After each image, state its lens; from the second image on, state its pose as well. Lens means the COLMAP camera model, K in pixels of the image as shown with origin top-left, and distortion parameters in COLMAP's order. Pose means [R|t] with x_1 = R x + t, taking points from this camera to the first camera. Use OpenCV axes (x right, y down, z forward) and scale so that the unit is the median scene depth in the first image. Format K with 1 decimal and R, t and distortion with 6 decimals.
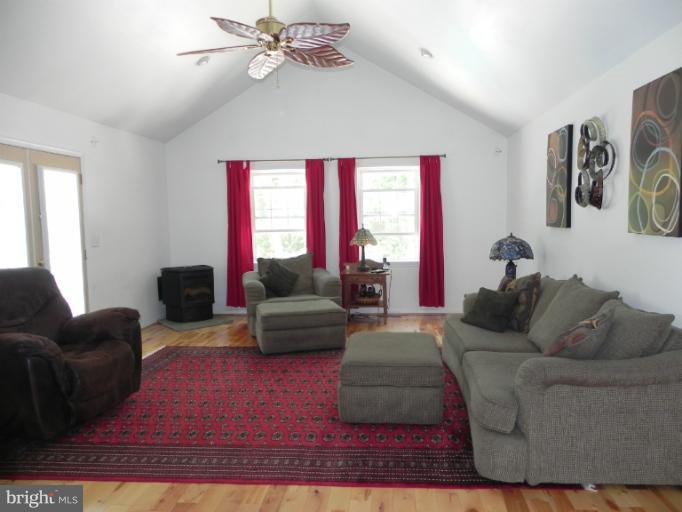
lens RADIAL K [[516.1, 0, 356.3], [0, 516.1, 251.4], [0, 0, 1]] dist [-0.005419, 0.009003]
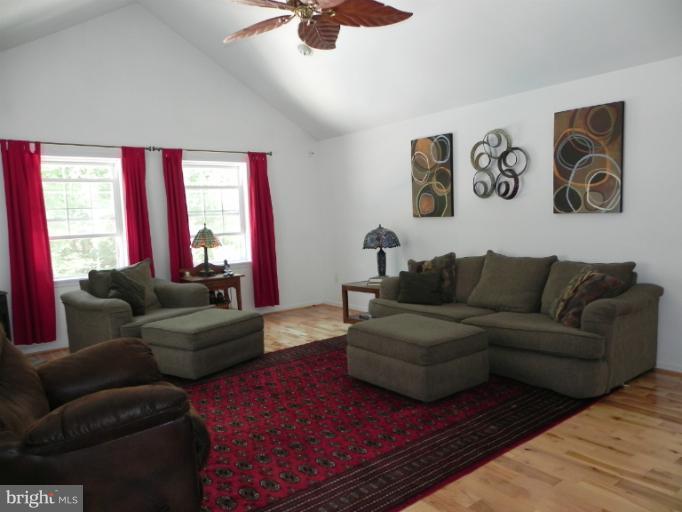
lens RADIAL K [[516.1, 0, 342.1], [0, 516.1, 258.6], [0, 0, 1]] dist [-0.005419, 0.009003]
pose [[0.725639, -0.069056, 0.684602, -0.554252], [0.074768, 0.996973, 0.021316, 0.007955], [-0.684002, 0.035719, 0.728605, 0.239869]]
